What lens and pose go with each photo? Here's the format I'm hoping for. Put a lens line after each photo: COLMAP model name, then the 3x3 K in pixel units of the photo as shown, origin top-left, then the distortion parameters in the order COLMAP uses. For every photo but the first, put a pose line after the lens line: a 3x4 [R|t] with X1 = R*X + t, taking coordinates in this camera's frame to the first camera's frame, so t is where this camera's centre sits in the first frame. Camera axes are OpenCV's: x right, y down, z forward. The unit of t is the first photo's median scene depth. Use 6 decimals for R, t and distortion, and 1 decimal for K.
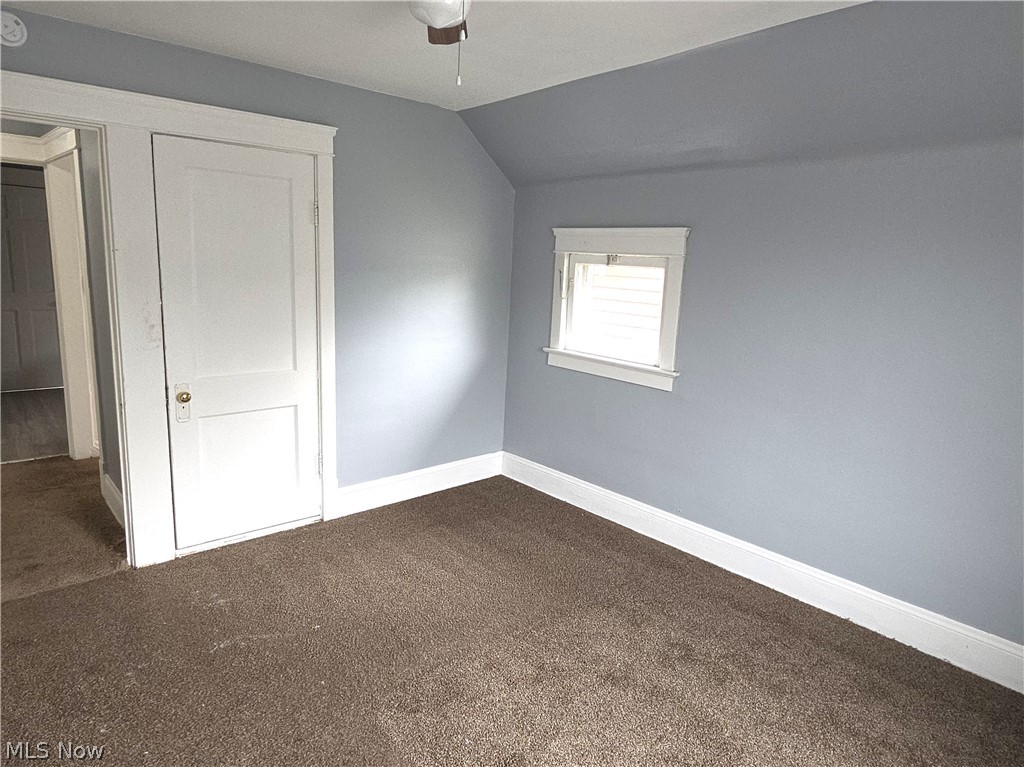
lens RADIAL K [[661.4, 0, 512.0], [0, 661.4, 383.5], [0, 0, 1]] dist [0.002099, -0.000107]
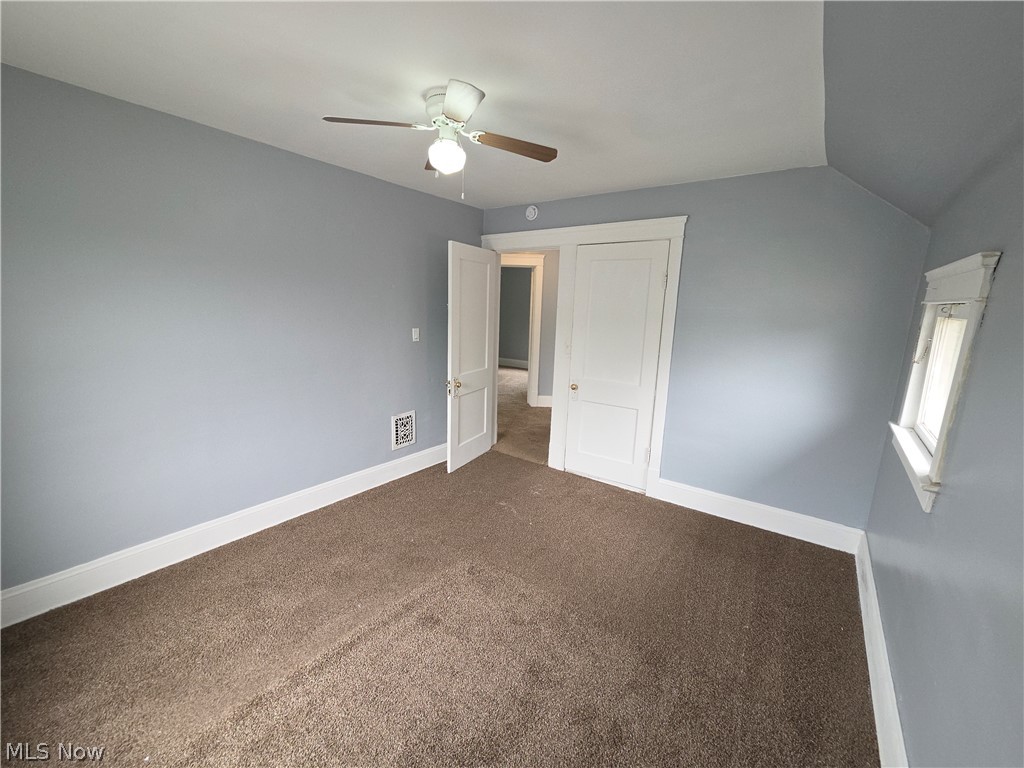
lens RADIAL K [[438.9, 0, 512.0], [0, 438.9, 384.0], [0, 0, 1]] dist [-0.000713, -0.000023]
pose [[0.171935, 0.149489, -0.973700, 0.599730], [-0.200036, 0.973125, 0.114079, -0.082394], [0.964585, 0.175161, 0.197217, 0.539362]]
